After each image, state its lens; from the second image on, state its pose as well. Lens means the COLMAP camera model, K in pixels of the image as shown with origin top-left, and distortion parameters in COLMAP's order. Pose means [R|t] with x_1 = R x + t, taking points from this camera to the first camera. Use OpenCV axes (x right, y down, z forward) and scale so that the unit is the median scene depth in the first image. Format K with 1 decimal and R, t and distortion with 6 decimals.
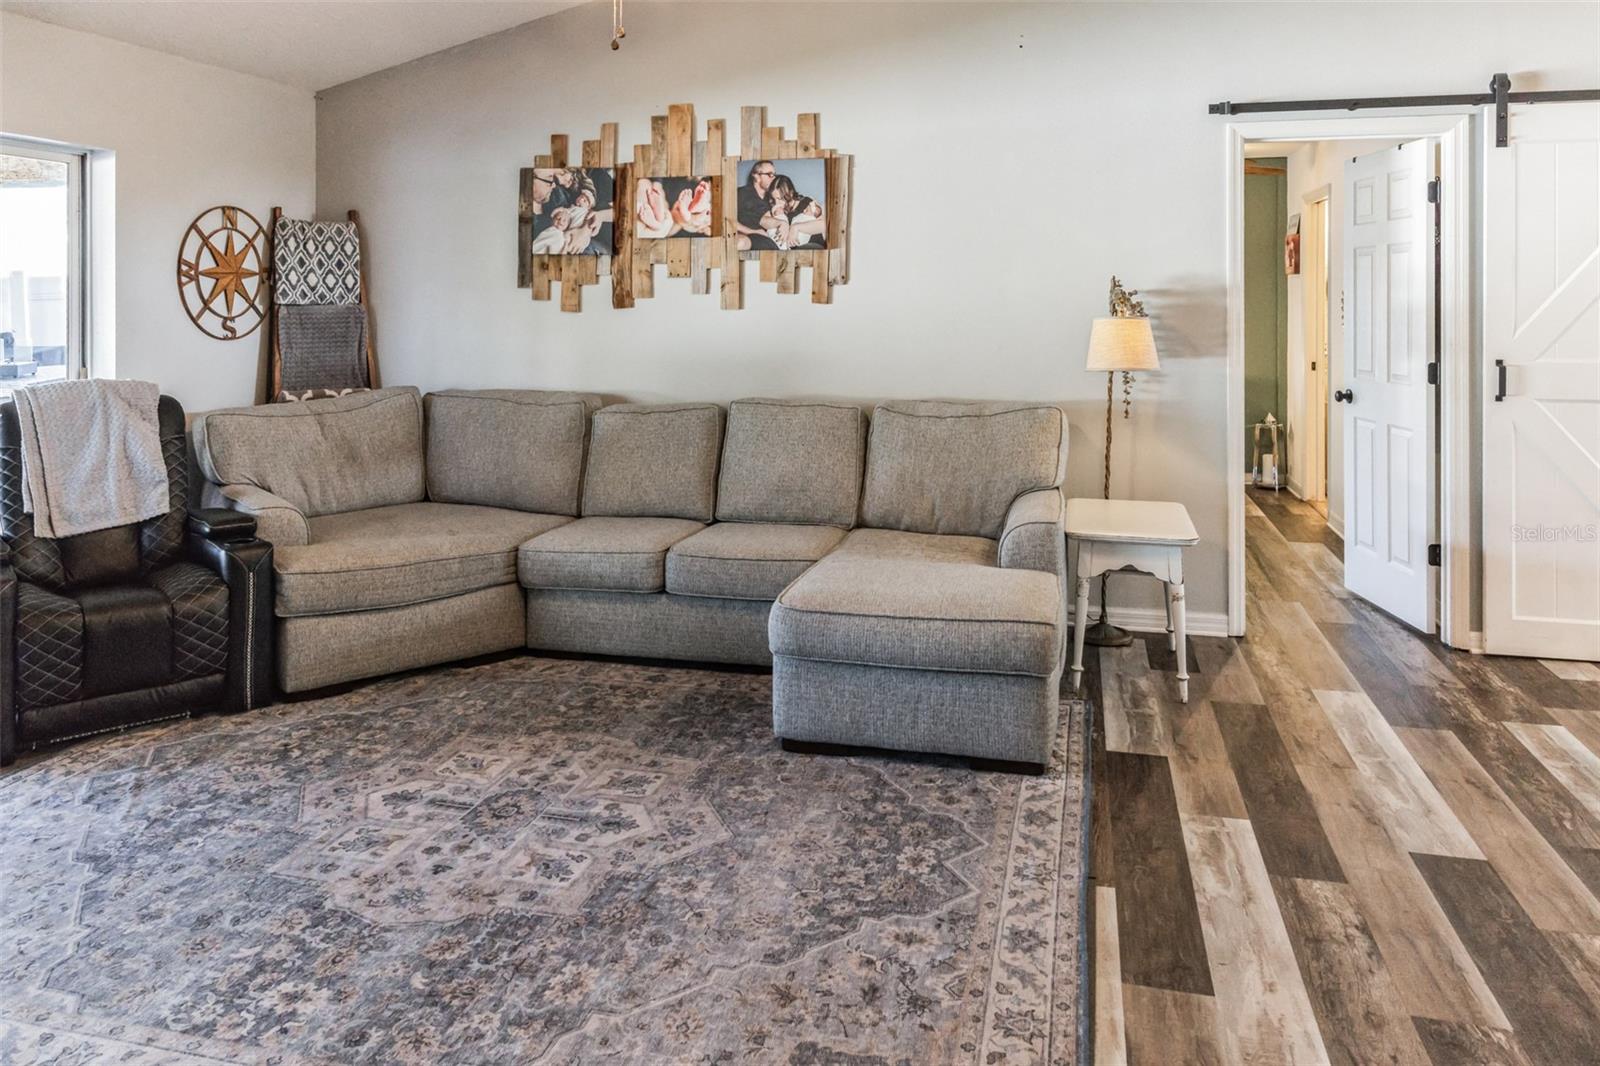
lens RADIAL K [[1094.2, 0, 800.4], [0, 1094.2, 570.6], [0, 0, 1]] dist [-0.005083, 0.001285]
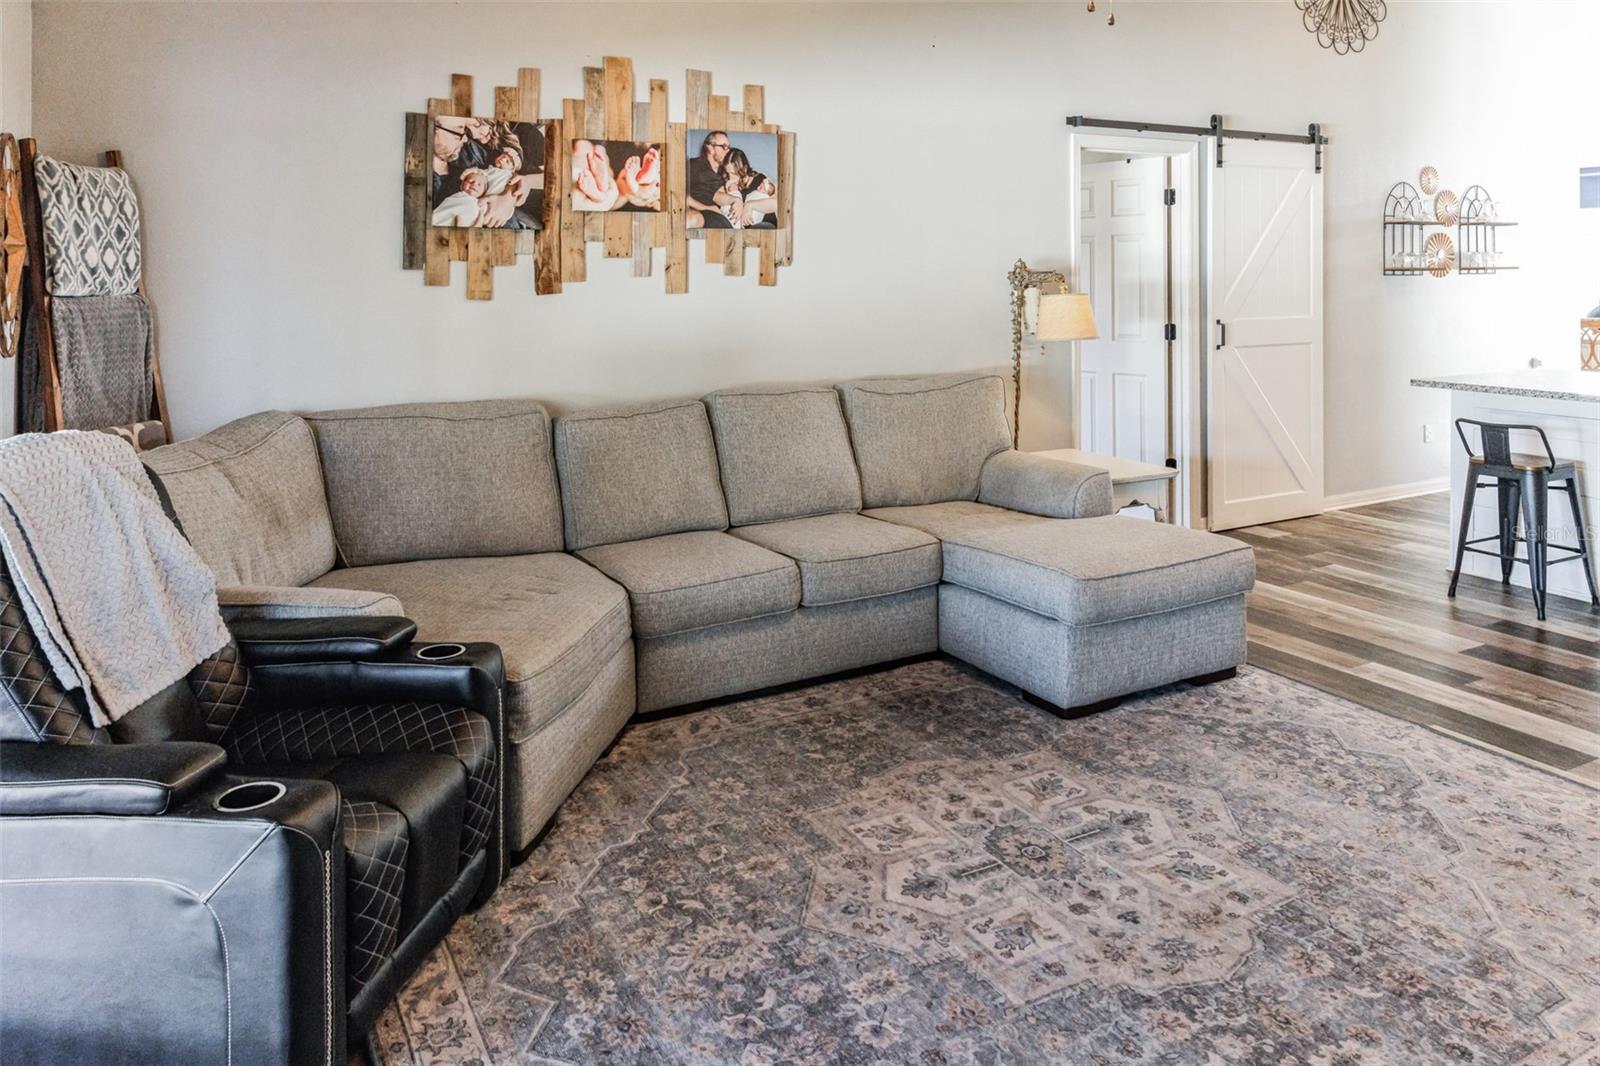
lens RADIAL K [[1105.4, 0, 800.0], [0, 1105.4, 533.0], [0, 0, 1]] dist [0.003587, 0.002298]
pose [[0.732138, -0.159841, 0.662137, -0.637538], [0.170709, 0.984112, 0.048809, -0.075404], [-0.659418, 0.077298, 0.747792, 0.281449]]
